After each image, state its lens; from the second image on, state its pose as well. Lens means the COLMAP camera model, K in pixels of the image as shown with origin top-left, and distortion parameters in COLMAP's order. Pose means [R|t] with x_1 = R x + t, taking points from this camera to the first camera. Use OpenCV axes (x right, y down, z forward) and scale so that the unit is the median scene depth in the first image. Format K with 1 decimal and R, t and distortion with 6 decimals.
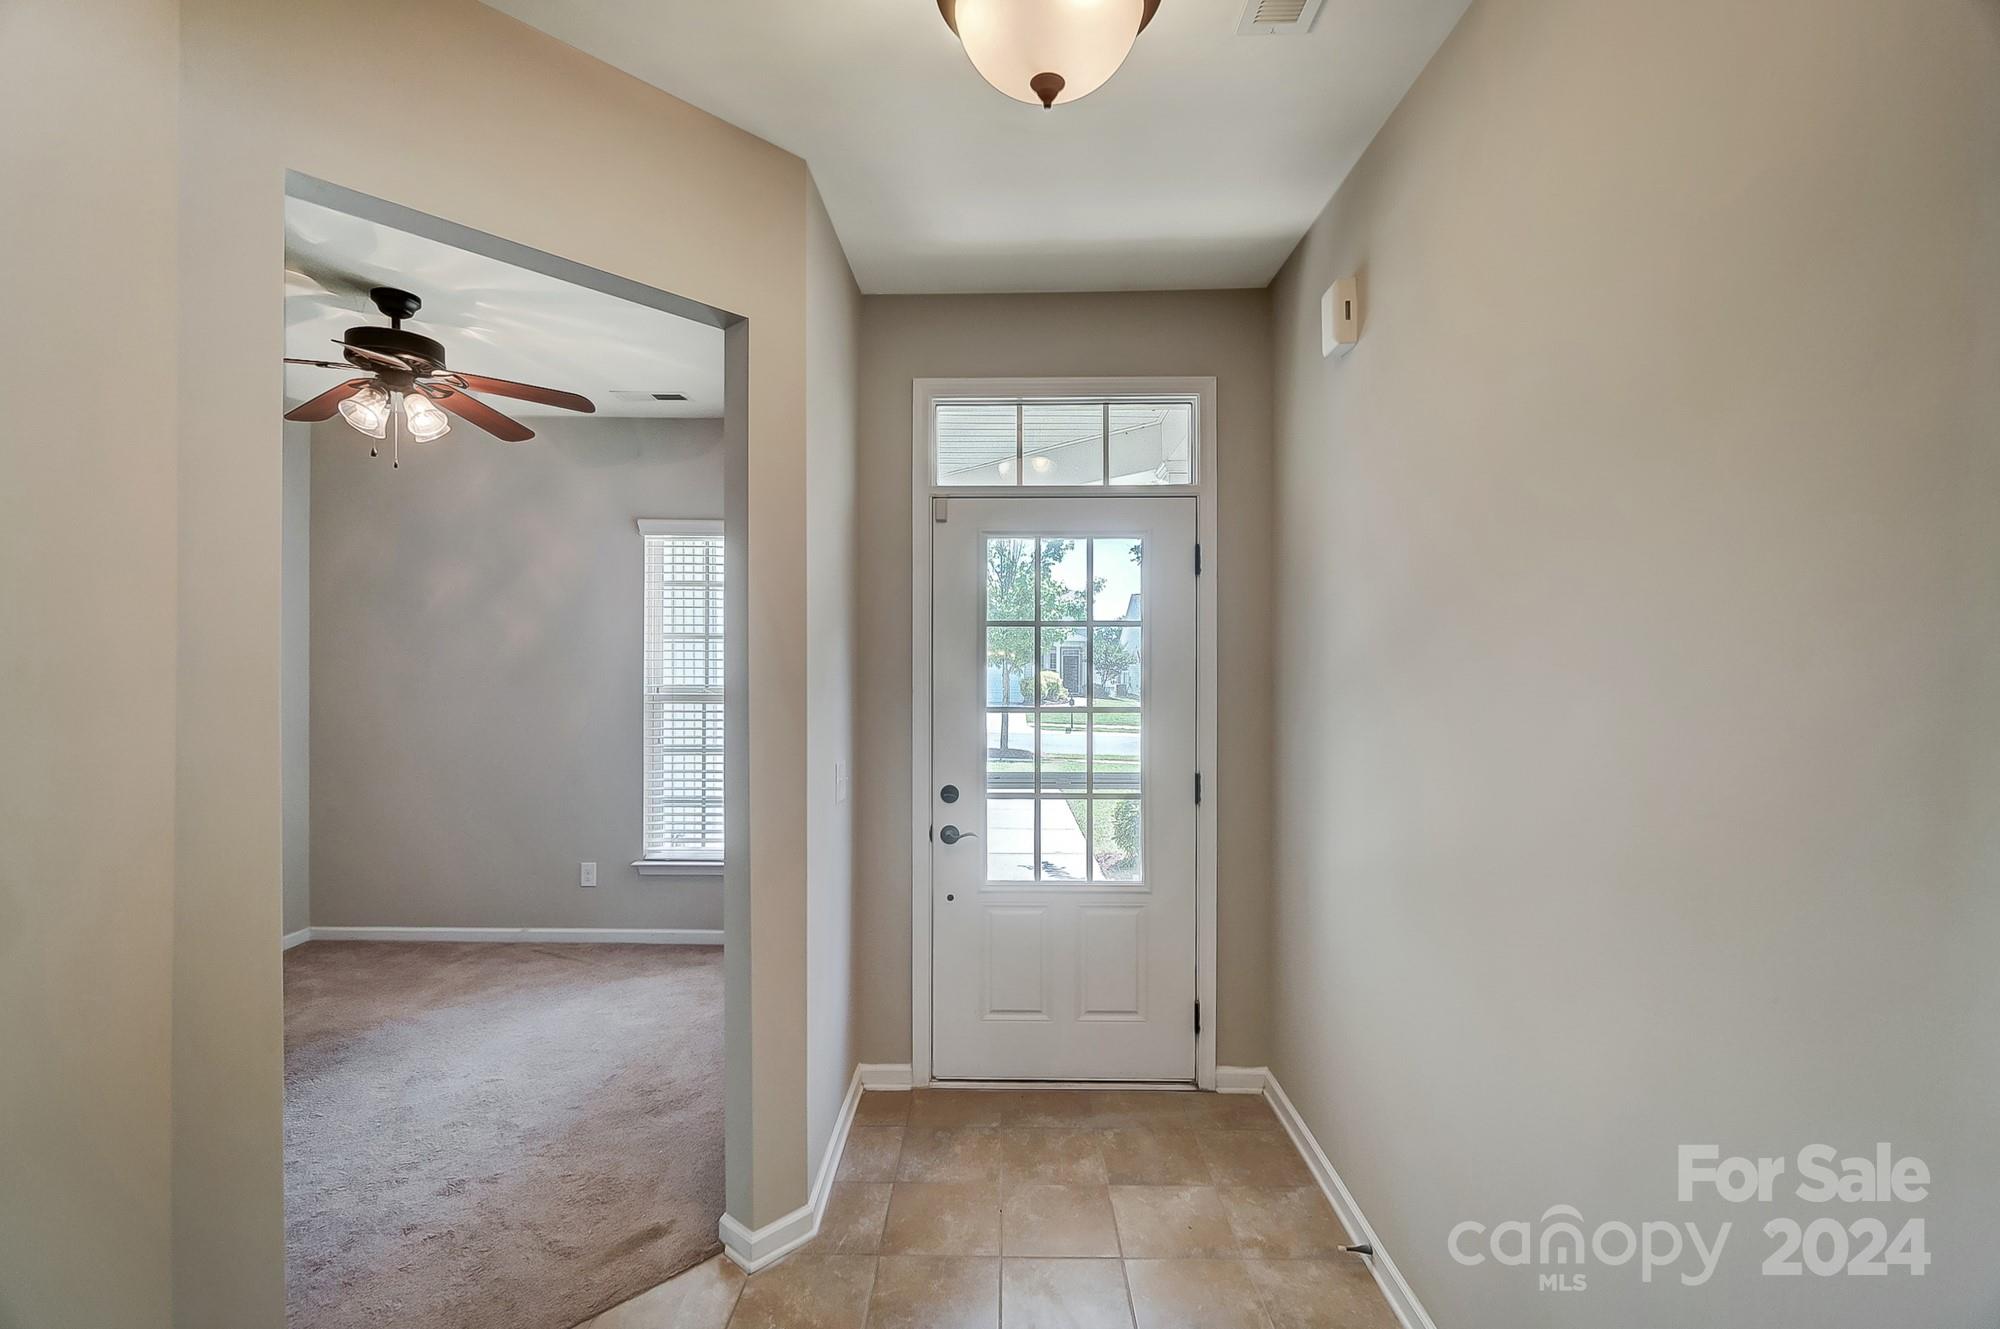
lens RADIAL K [[873.1, 0, 1000.0], [0, 873.1, 664.5], [0, 0, 1]] dist [0.000665, -0.006036]
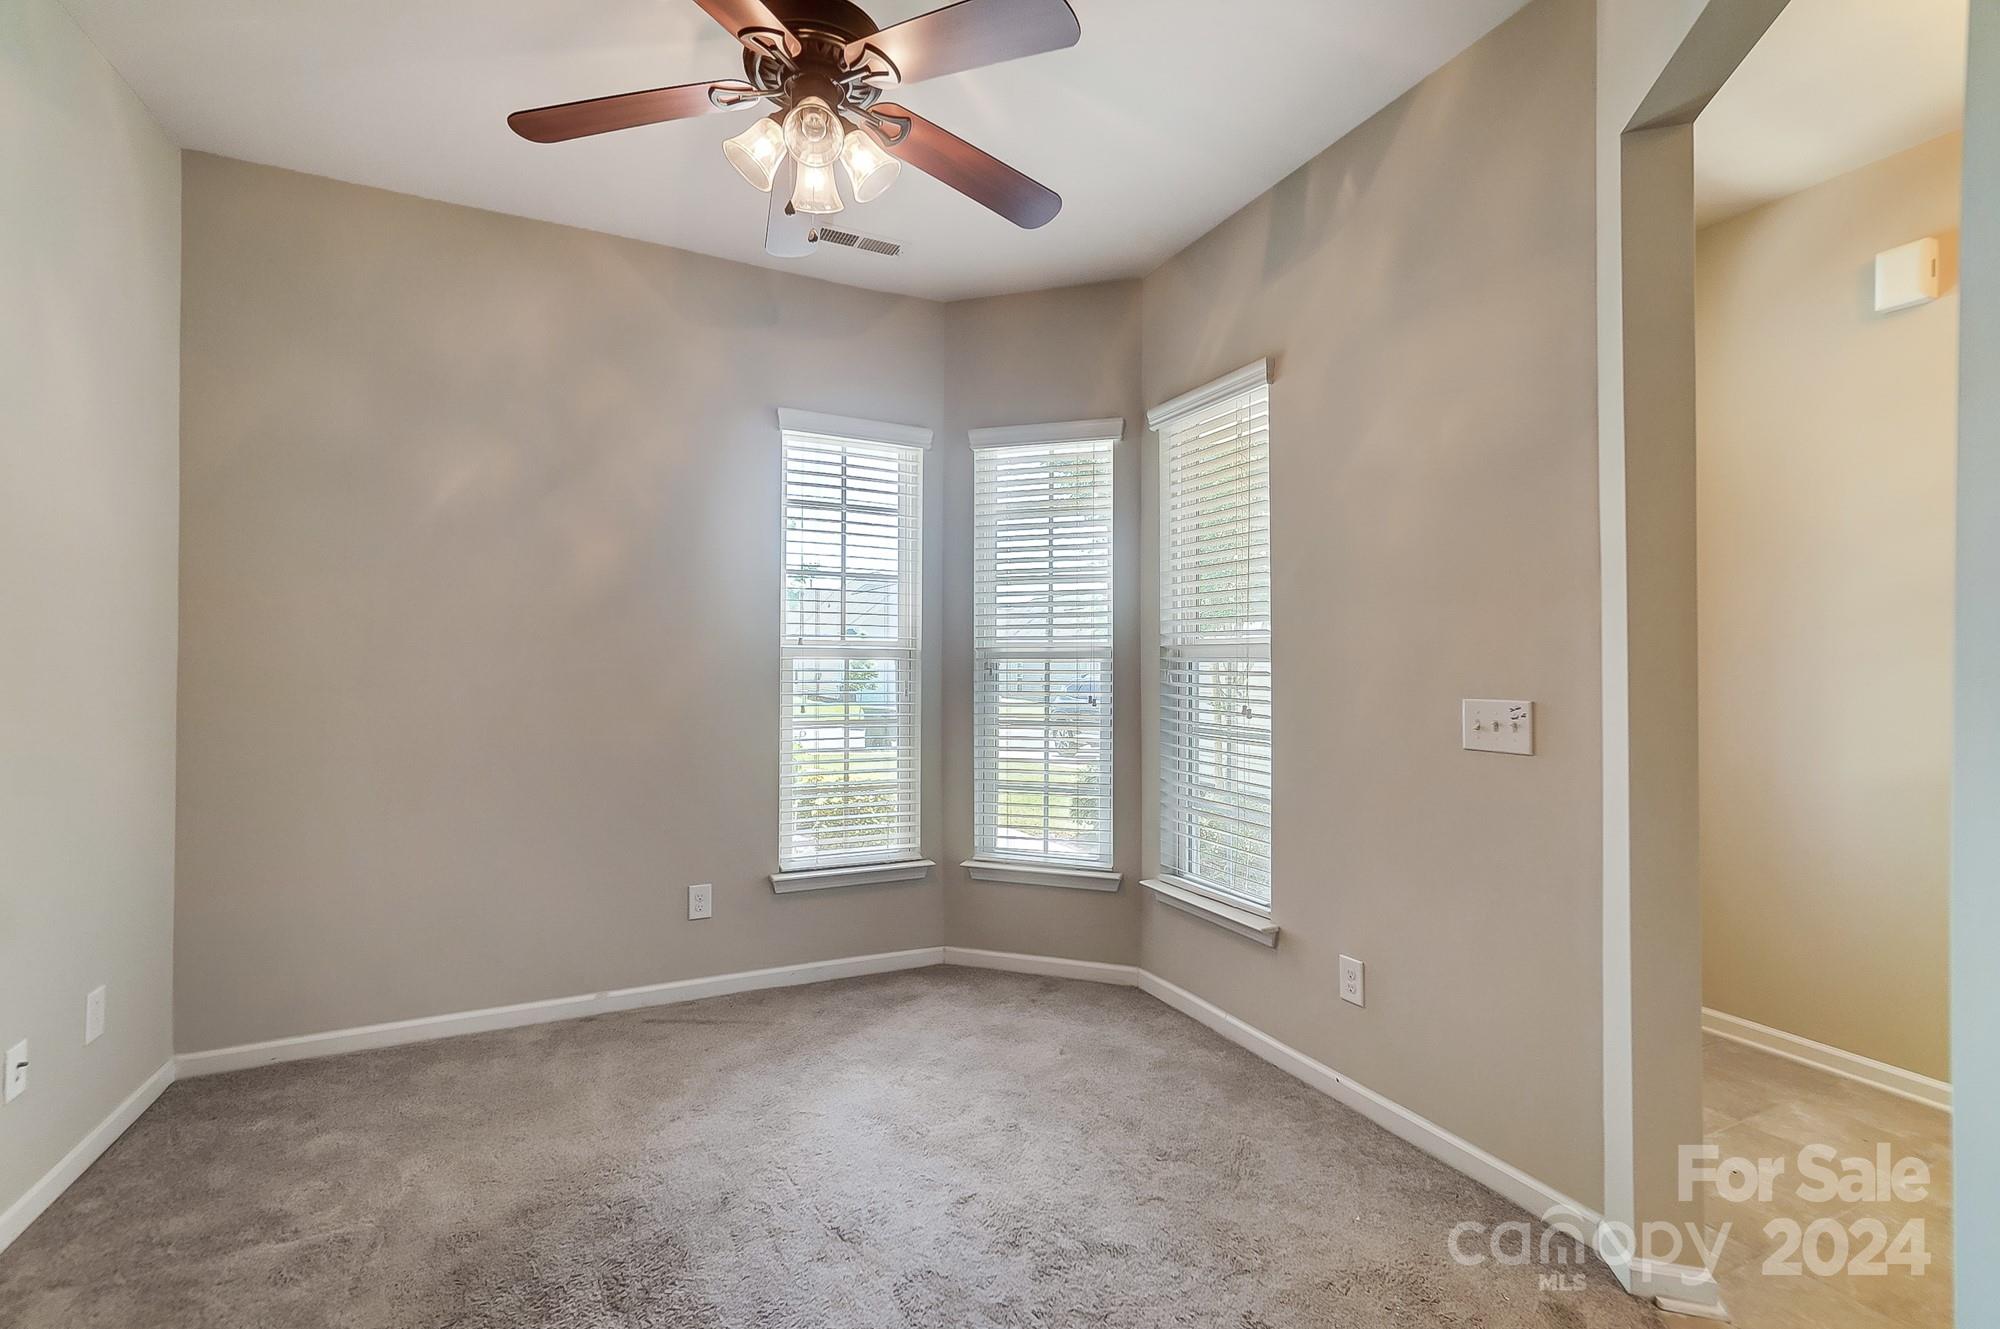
lens RADIAL K [[872.3, 0, 982.1], [0, 872.3, 657.6], [0, 0, 1]] dist [0.004194, 0.000692]
pose [[0.899785, 0.003875, 0.436317, -0.595754], [-0.001008, 0.999976, -0.006802, 0.050006], [-0.436333, 0.005680, 0.899767, 0.274705]]
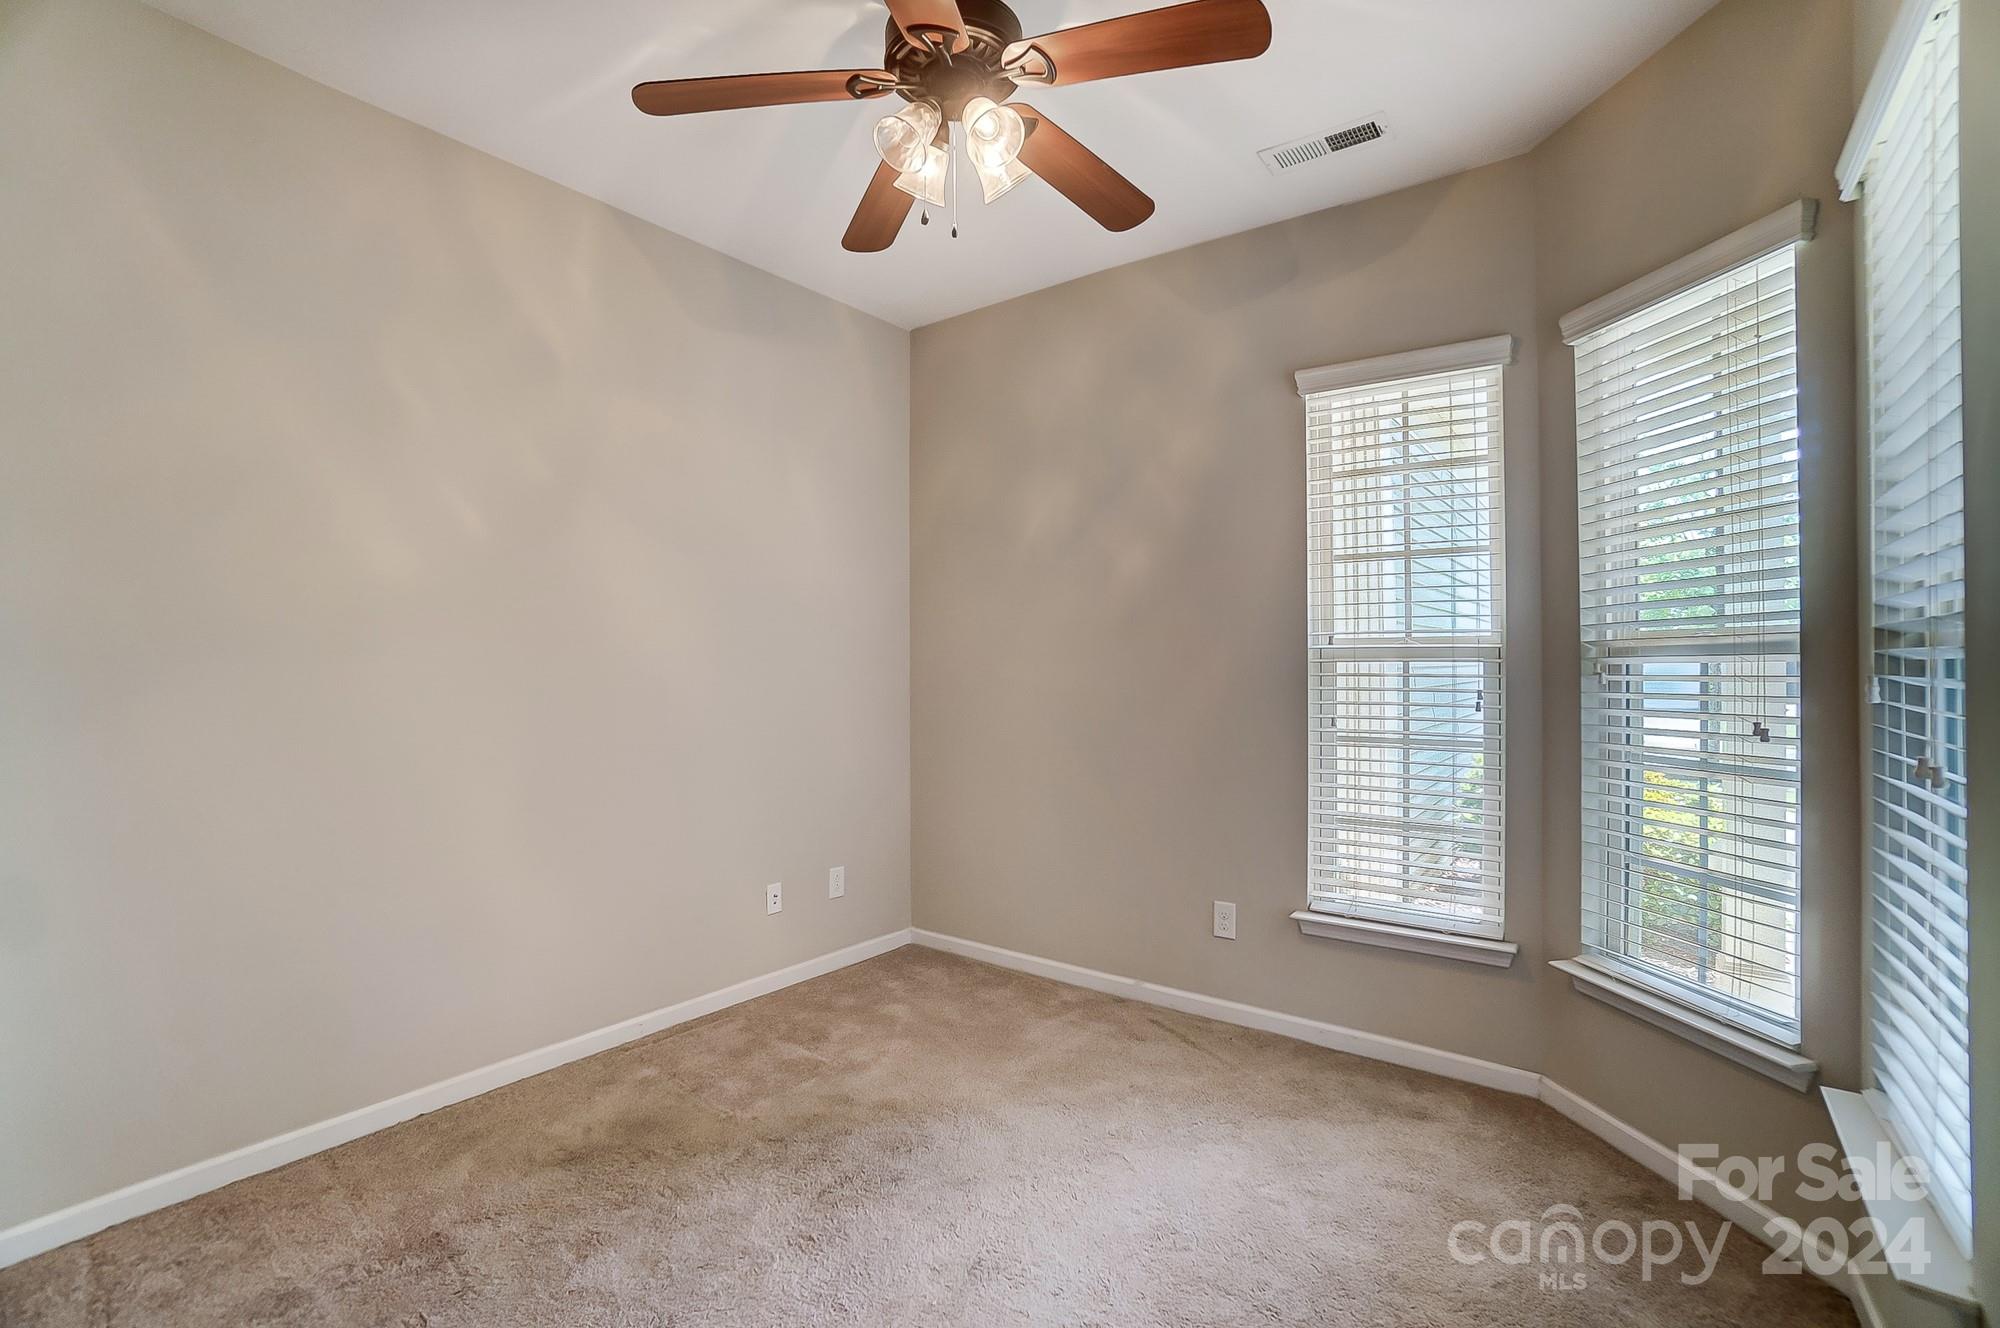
lens RADIAL K [[881.3, 0, 1000.0], [0, 881.3, 664.0], [0, 0, 1]] dist [-0.070407, 0.022916]
pose [[0.804897, -0.006386, -0.593381, -0.221180], [0.003553, 0.999976, -0.005943, 0.050904], [0.593404, 0.002675, 0.804900, 0.376935]]
